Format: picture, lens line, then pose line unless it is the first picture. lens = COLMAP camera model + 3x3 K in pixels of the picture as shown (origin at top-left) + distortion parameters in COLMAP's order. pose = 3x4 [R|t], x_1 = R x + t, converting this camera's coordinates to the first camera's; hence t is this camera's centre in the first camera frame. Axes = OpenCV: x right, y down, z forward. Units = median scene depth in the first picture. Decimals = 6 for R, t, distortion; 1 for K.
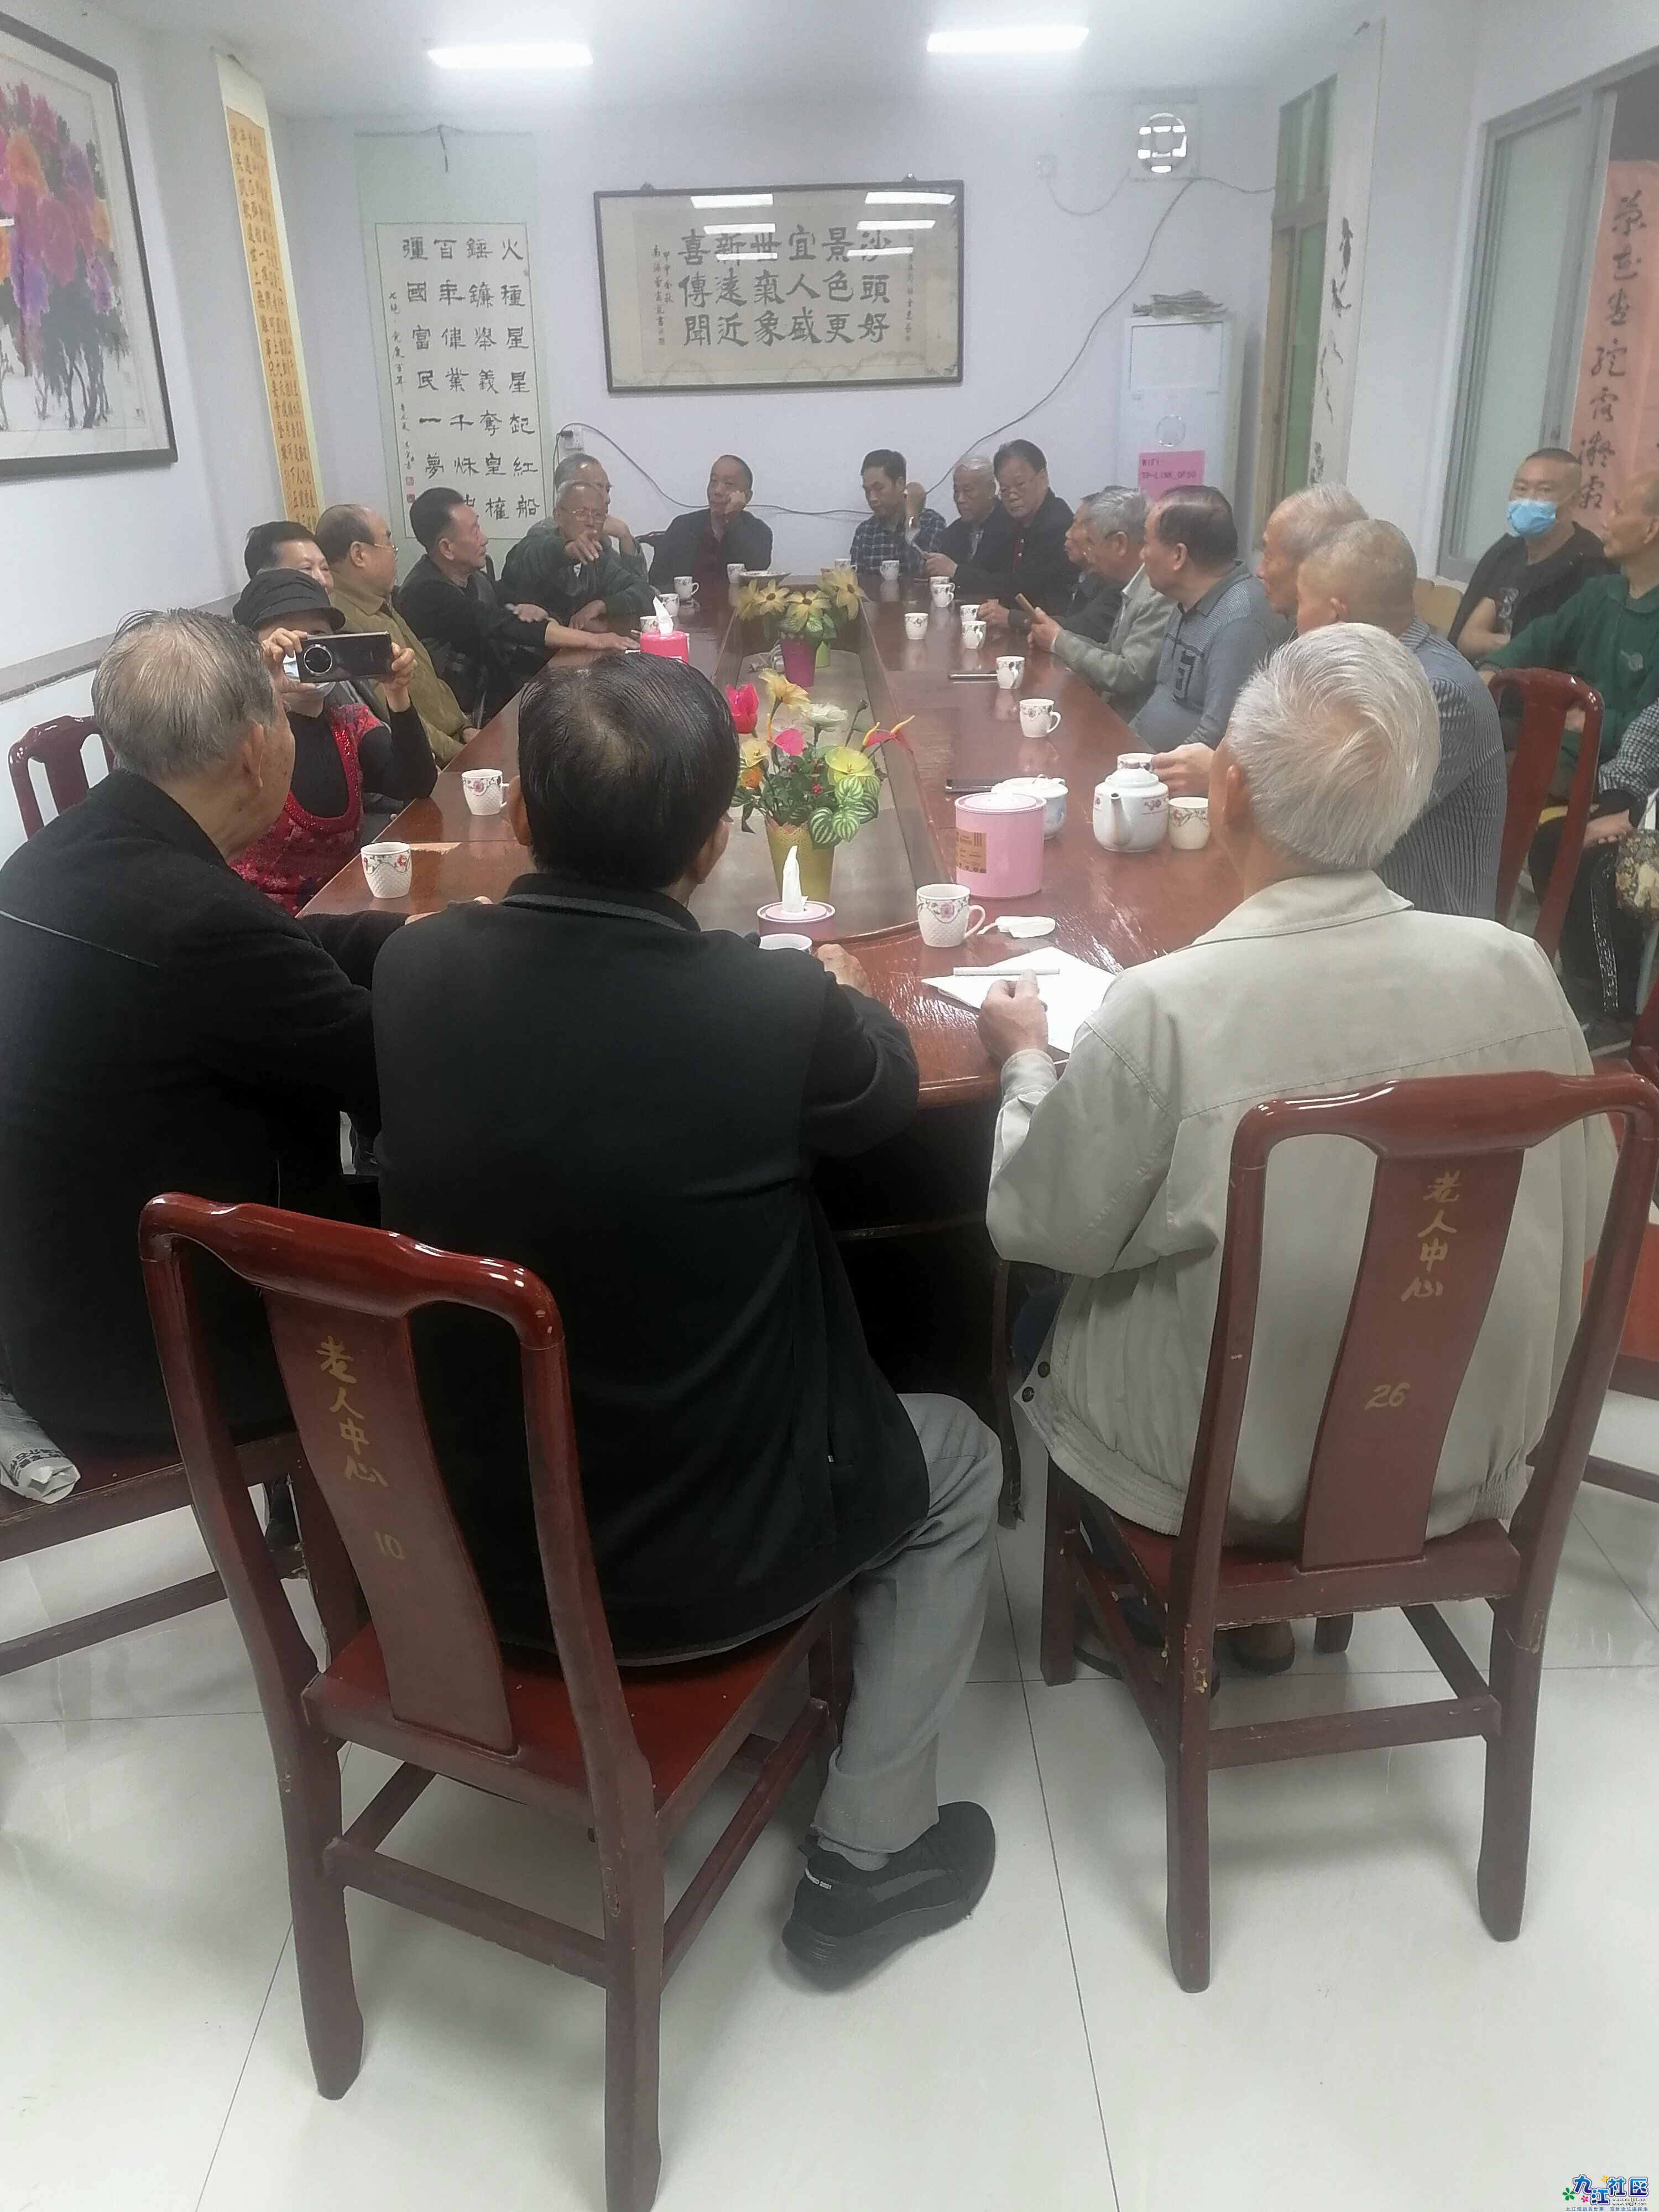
lens RADIAL K [[1673.9, 0, 821.4], [0, 1673.9, 1114.8], [0, 0, 1]] dist [0.042812, -0.033907]
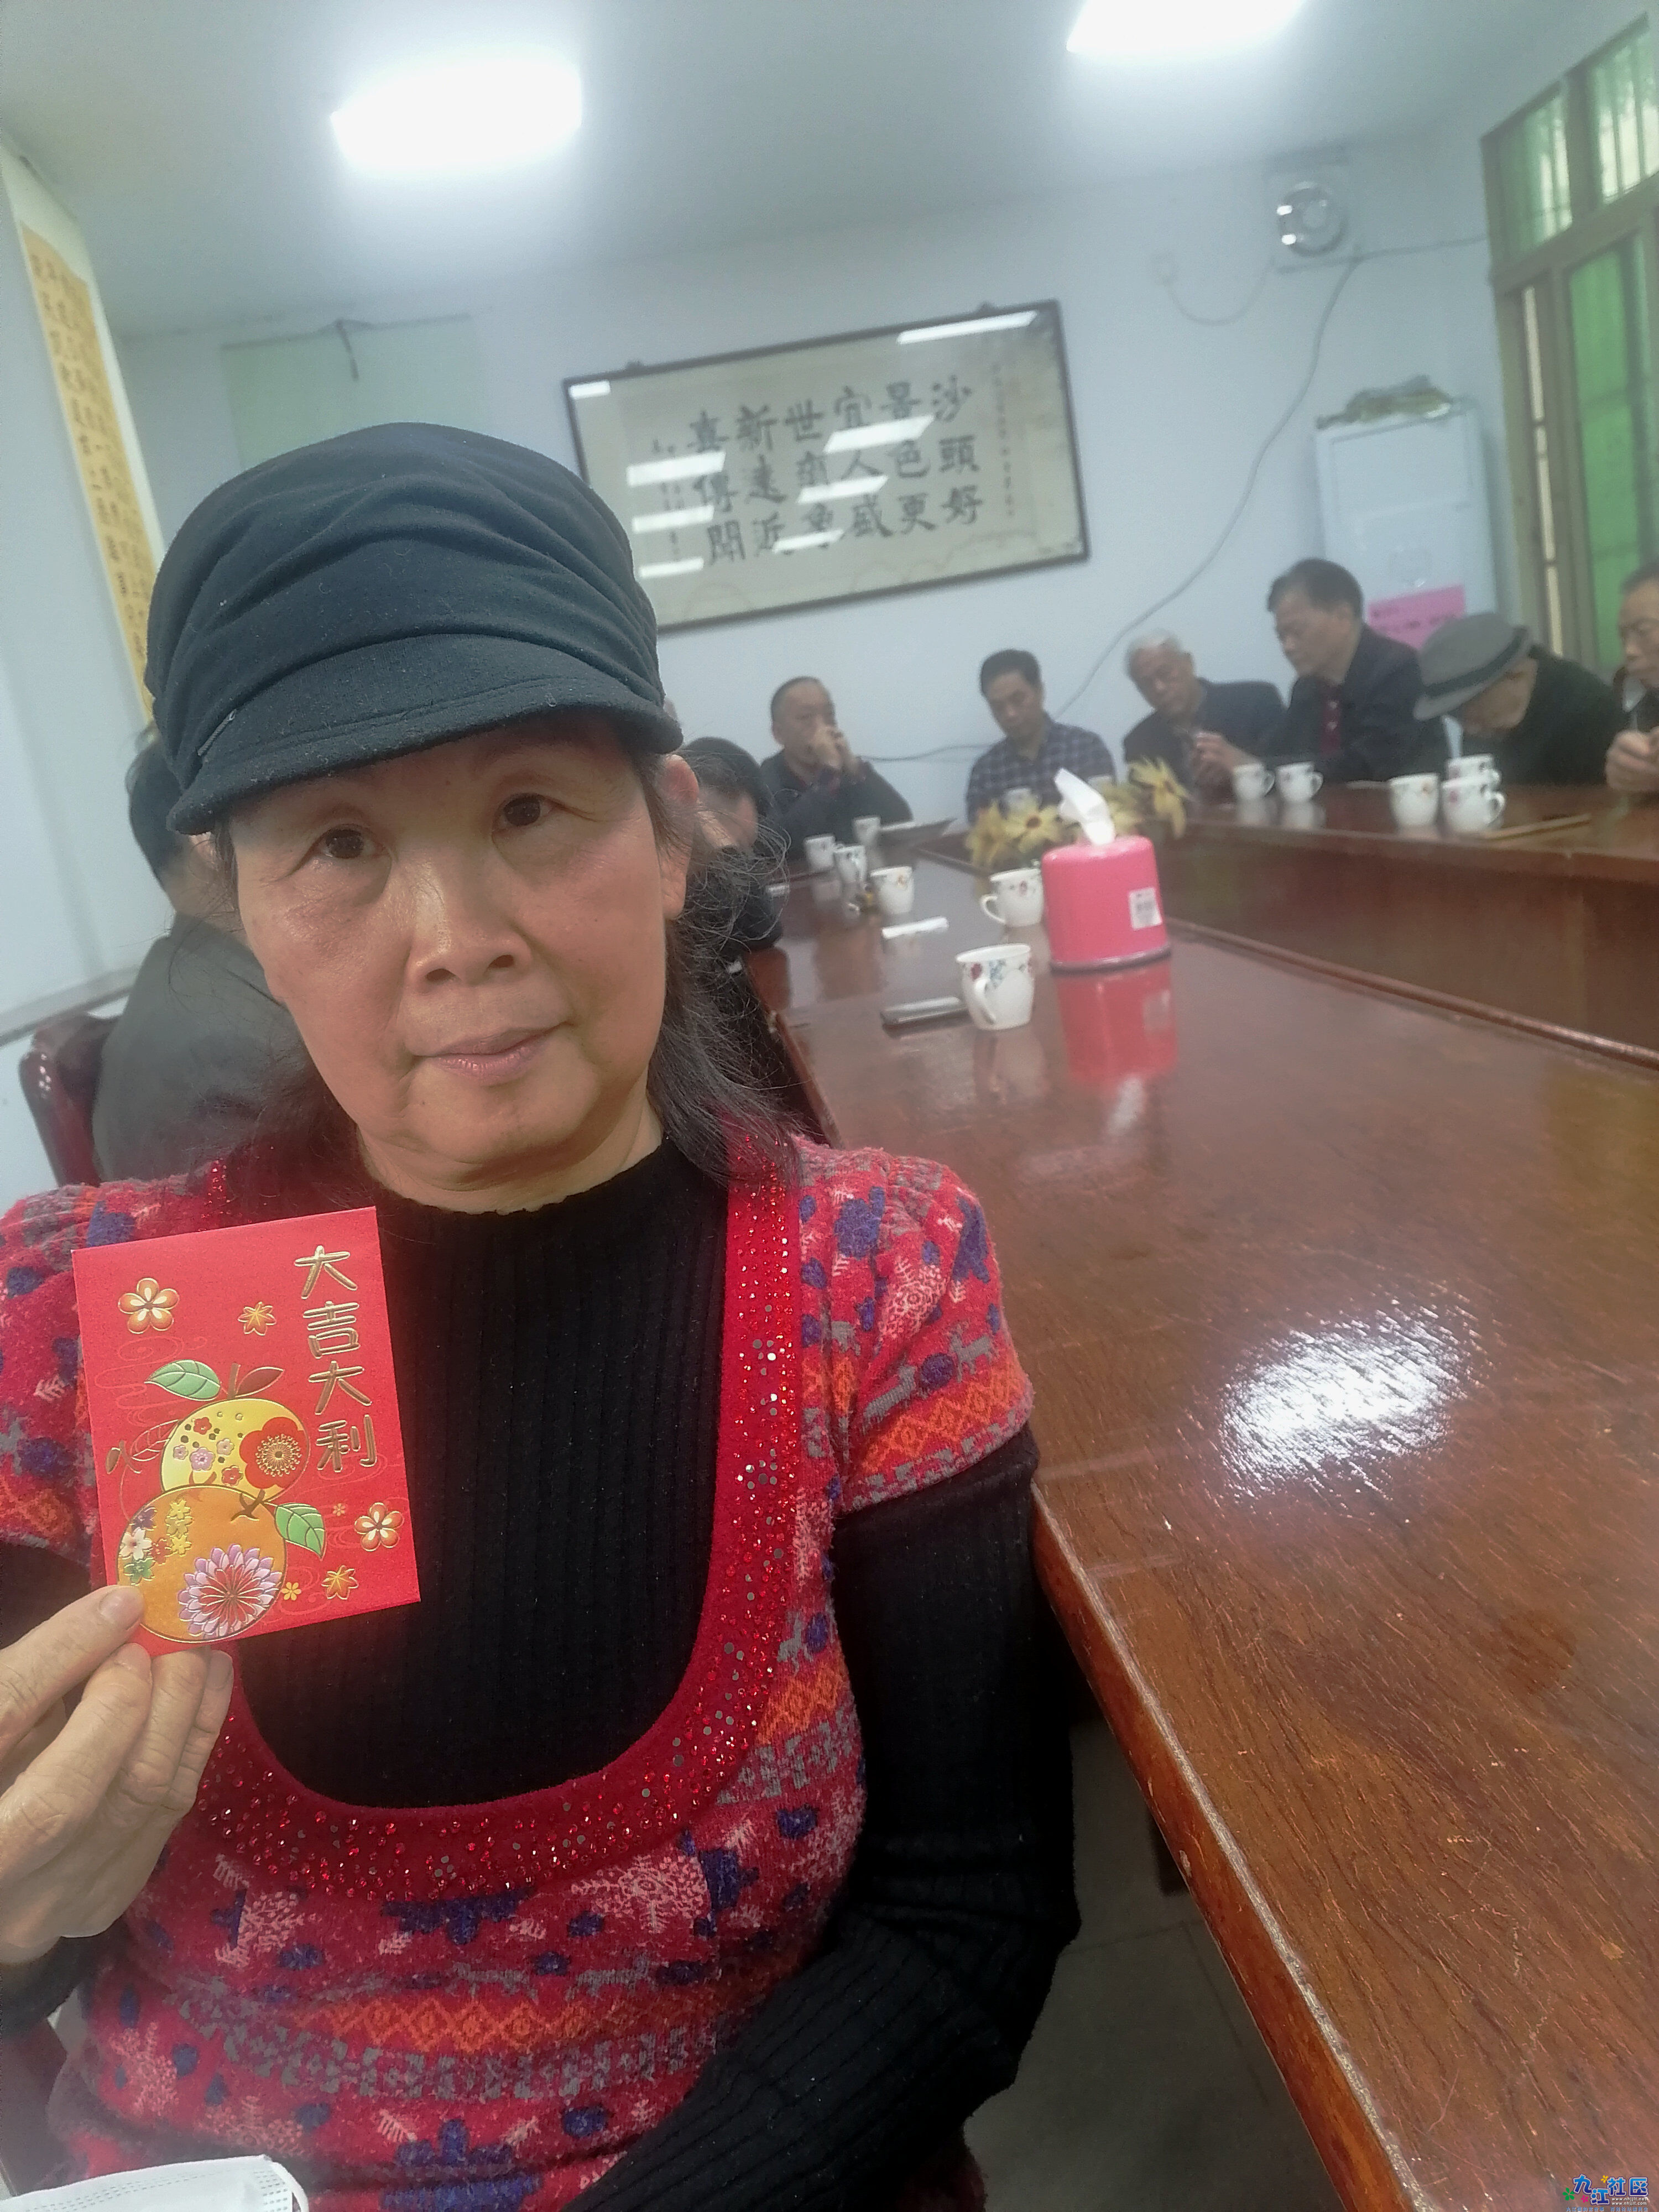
lens RADIAL K [[1673.9, 0, 841.3], [0, 1673.9, 1101.7], [0, 0, 1]] dist [0.042812, -0.033907]
pose [[0.984509, -0.160255, 0.071132, -0.121802], [0.171163, 0.966399, -0.191772, -0.090685], [-0.038010, 0.200977, 0.978858, 0.361058]]
